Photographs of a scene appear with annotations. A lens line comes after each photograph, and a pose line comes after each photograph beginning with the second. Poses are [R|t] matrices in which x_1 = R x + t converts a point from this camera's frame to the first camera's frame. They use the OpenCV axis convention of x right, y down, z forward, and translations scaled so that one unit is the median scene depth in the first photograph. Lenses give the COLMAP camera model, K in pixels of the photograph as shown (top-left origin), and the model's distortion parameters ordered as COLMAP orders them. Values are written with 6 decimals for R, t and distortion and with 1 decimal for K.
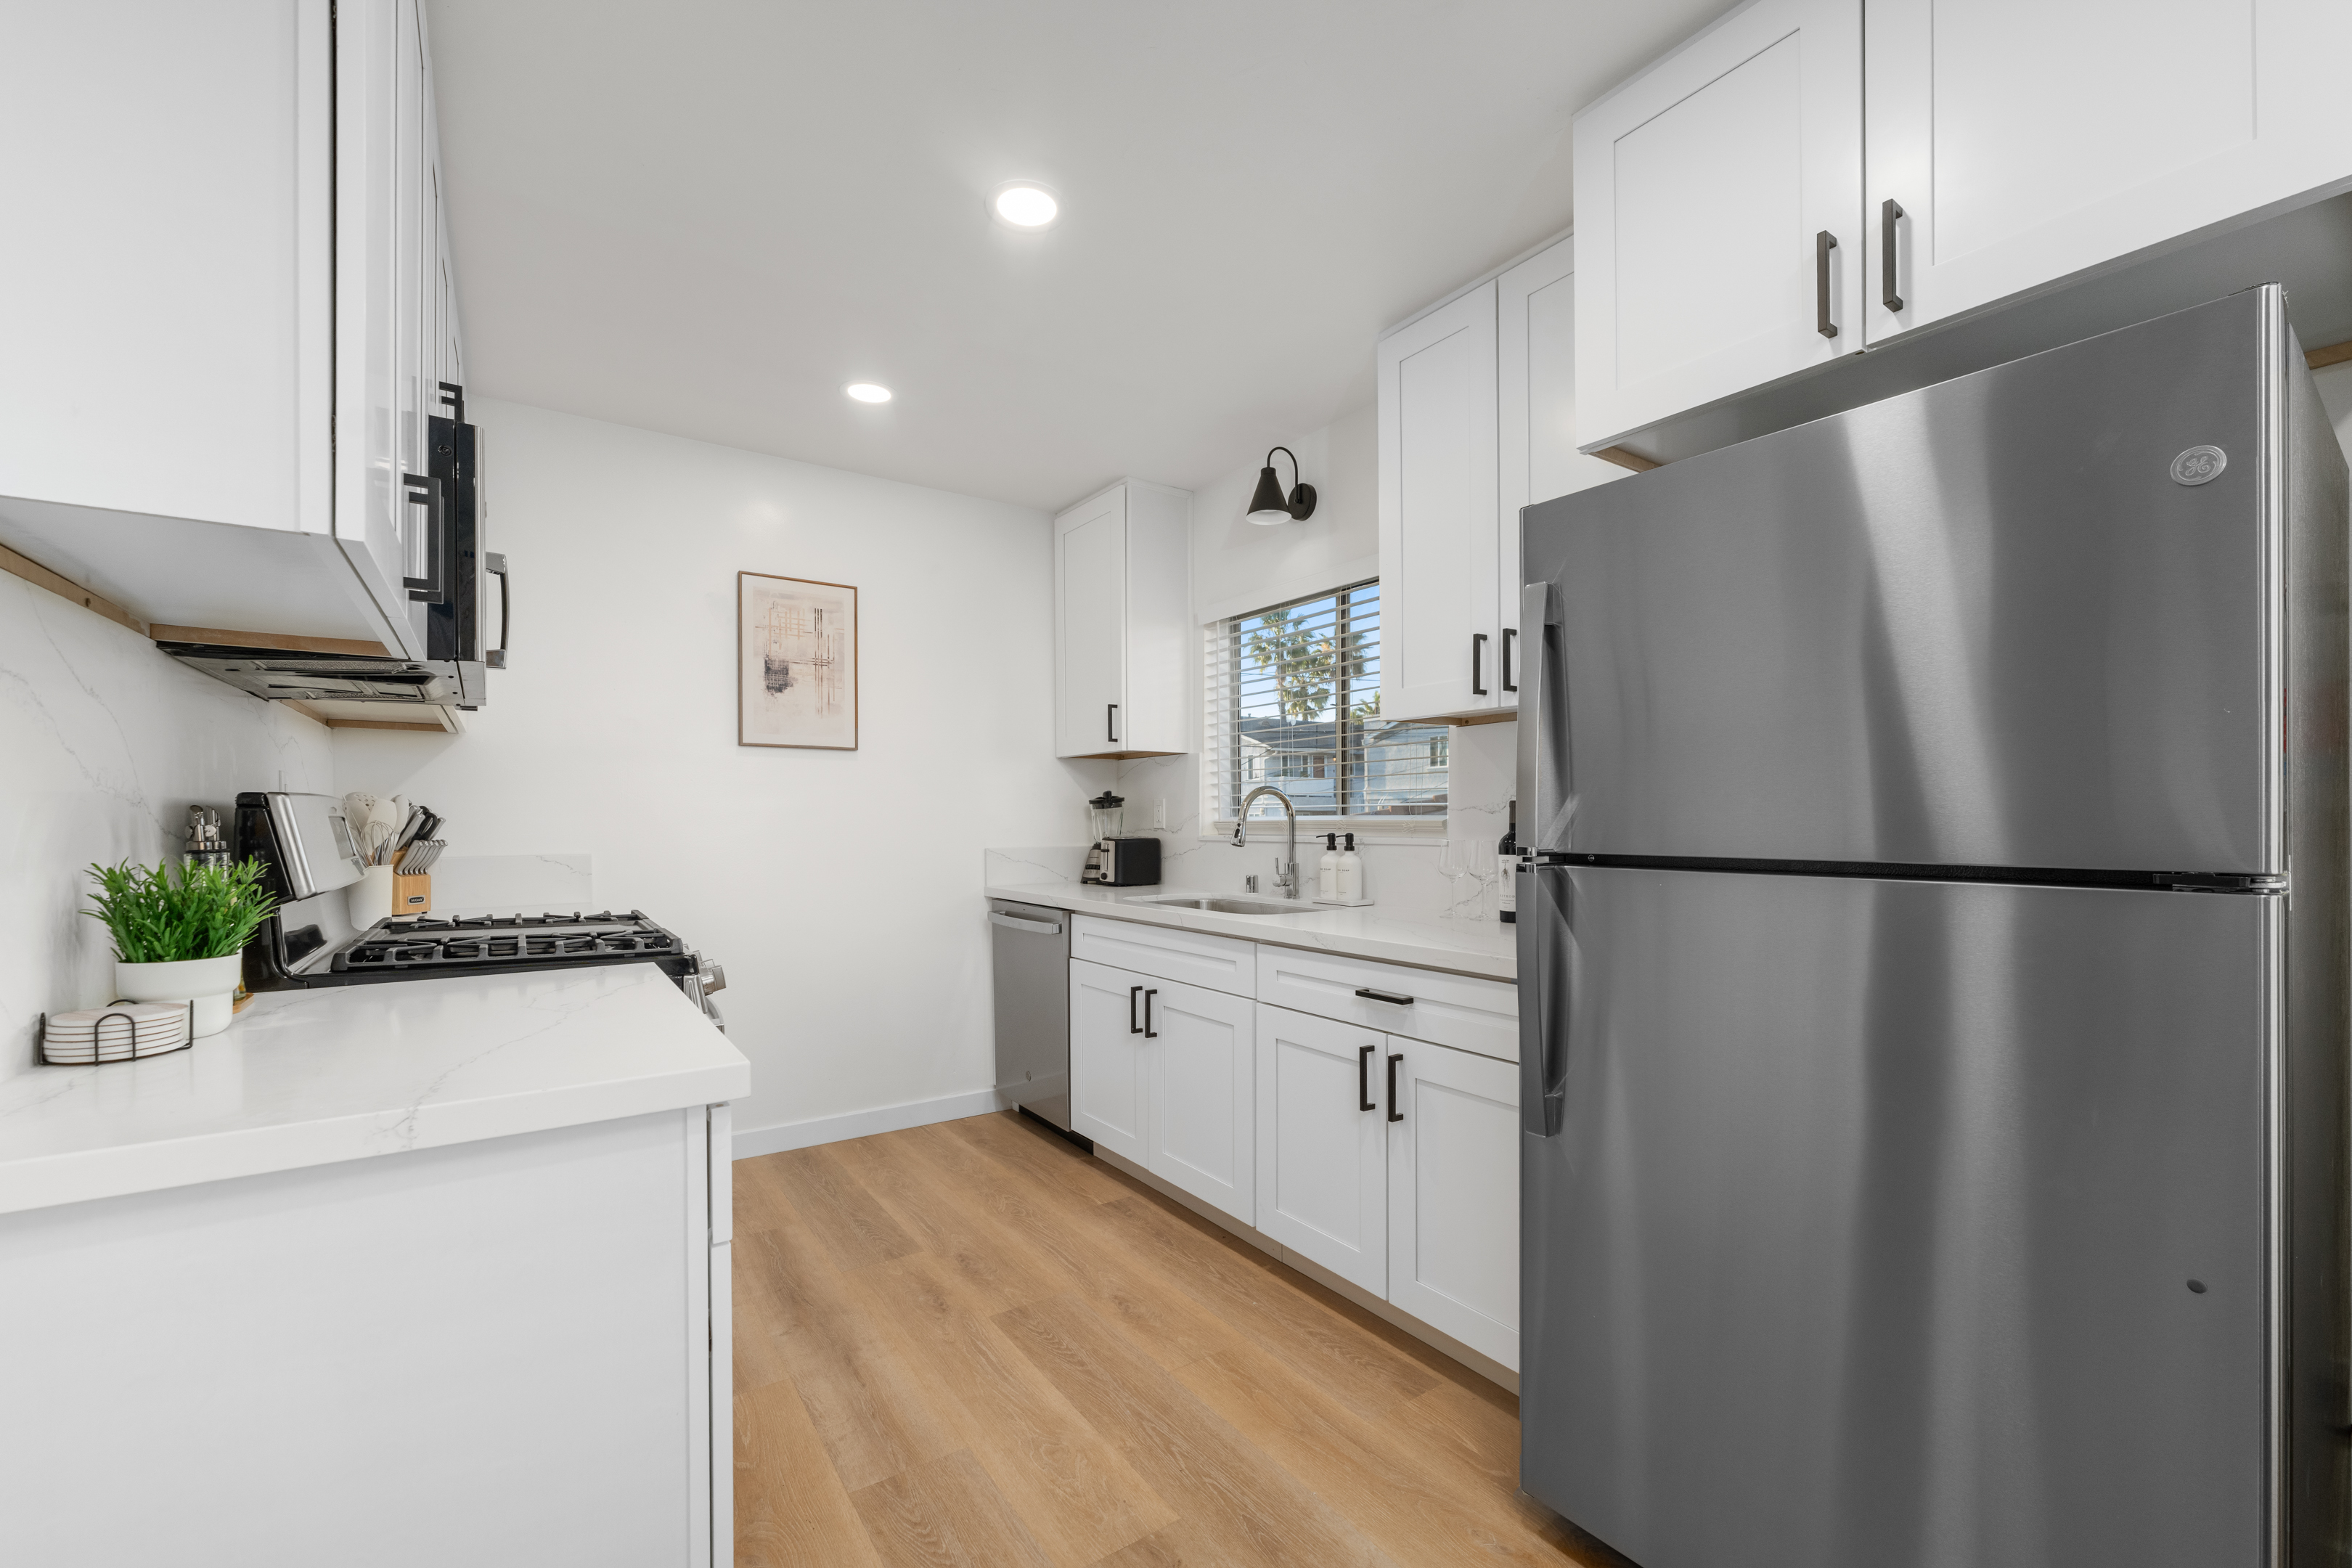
lens RADIAL K [[952.4, 0, 1172.5], [0, 952.4, 807.1], [0, 0, 1]] dist [0.001382, 0.000544]
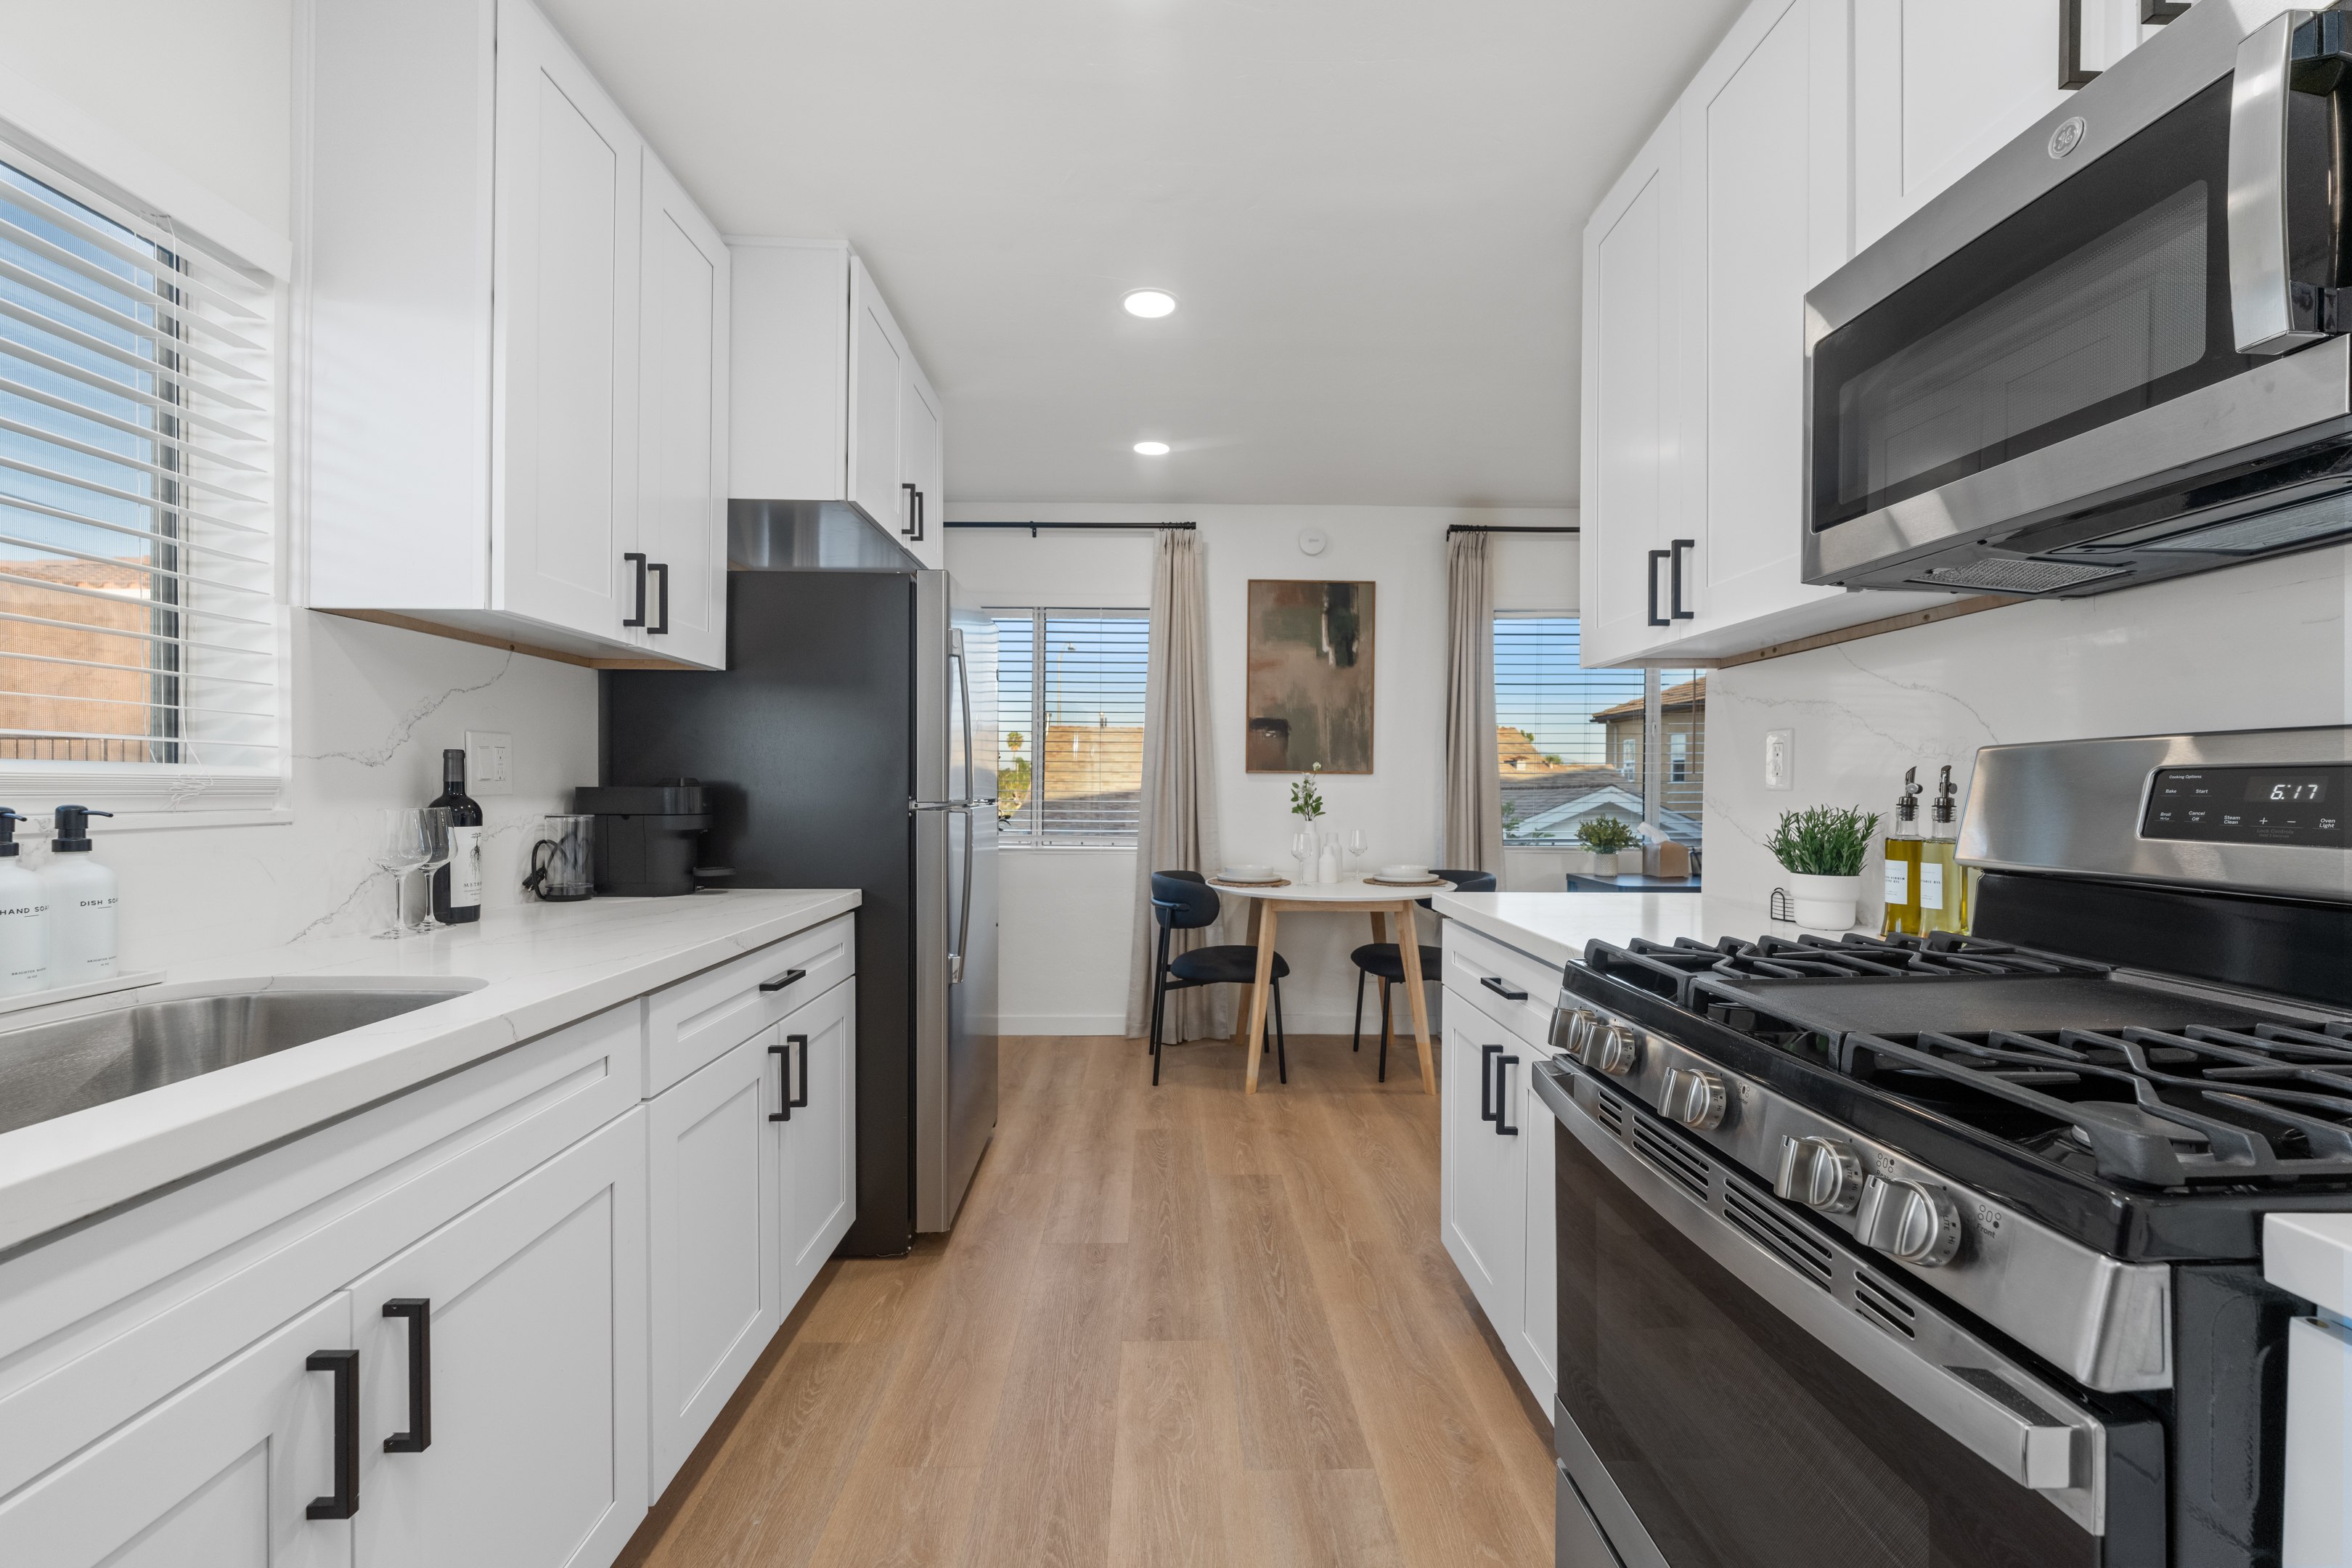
lens RADIAL K [[952.4, 0, 1176.2], [0, 952.4, 787.4], [0, 0, 1]] dist [0.001382, 0.000544]
pose [[-0.834353, 0.000653, 0.551230, -0.404641], [-0.007181, 0.999902, -0.012054, 0.021383], [-0.551184, -0.014016, -0.834266, 1.104045]]
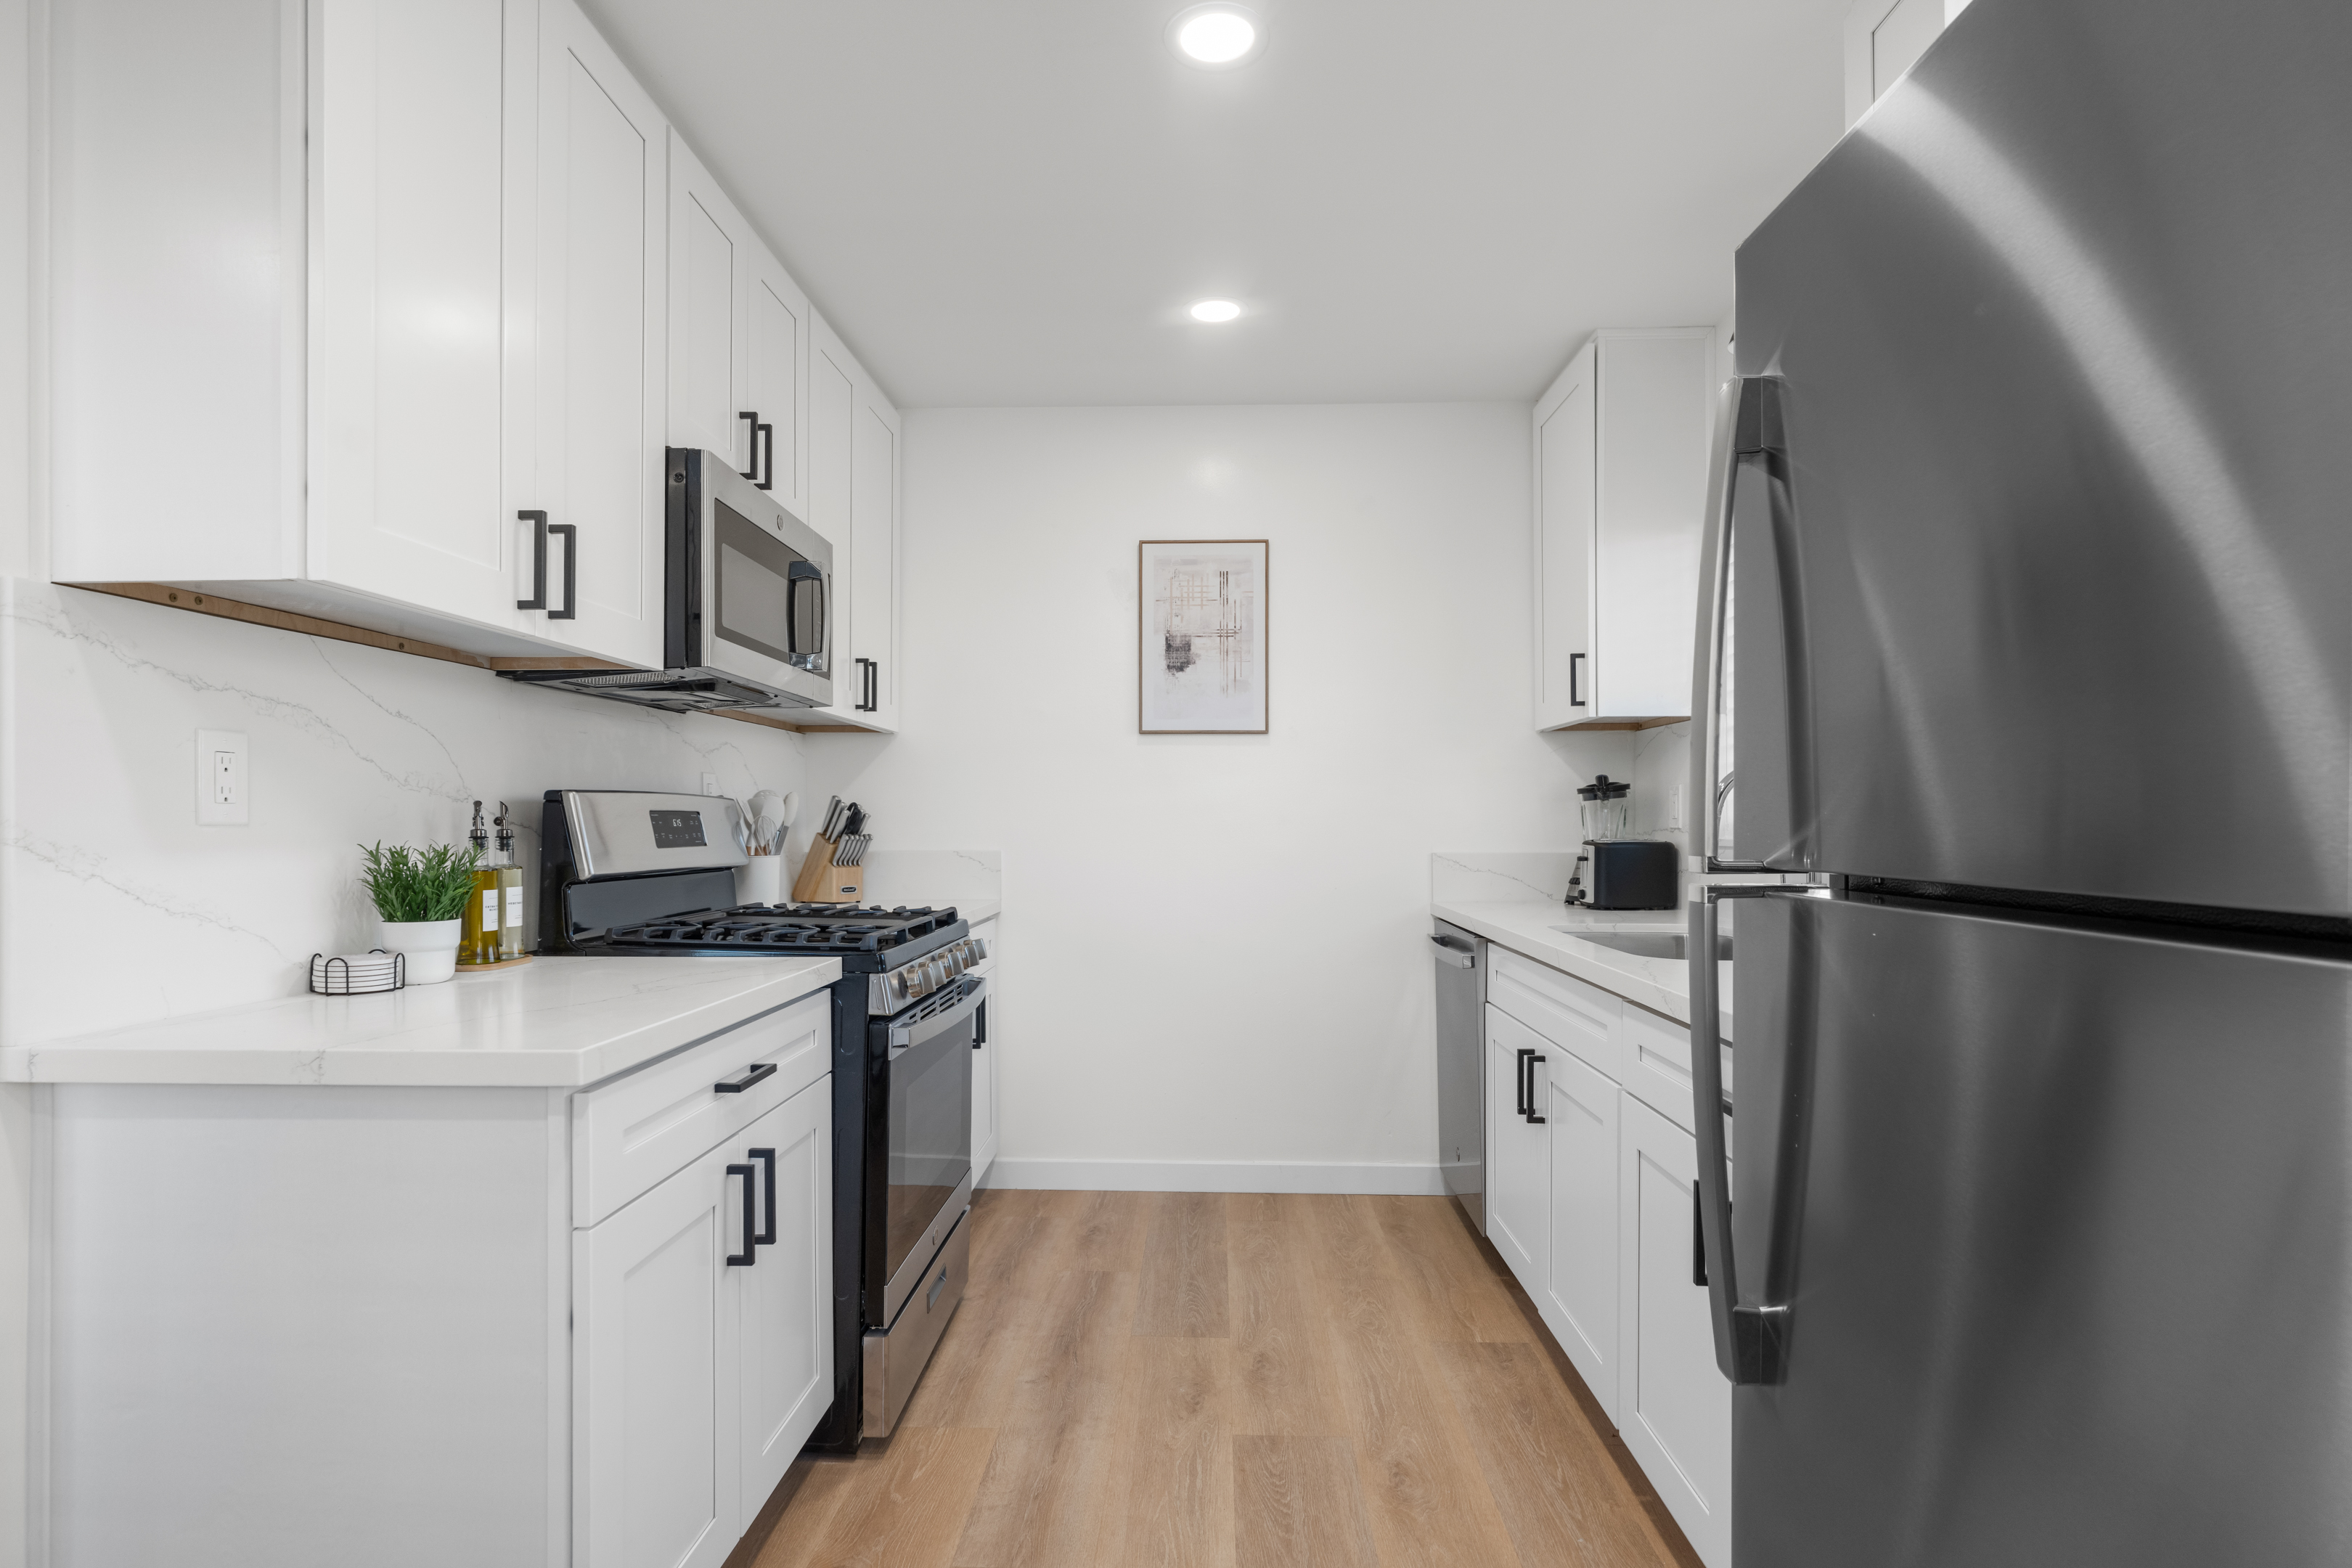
lens RADIAL K [[1186.7, 0, 1170.5], [0, 1186.7, 804.4], [0, 0, 1]] dist [0.001091, -0.000263]
pose [[0.801422, -0.006936, -0.598059, 0.282305], [0.007283, 0.999972, -0.001838, 0.005651], [0.598055, -0.002883, 0.801450, 0.133112]]
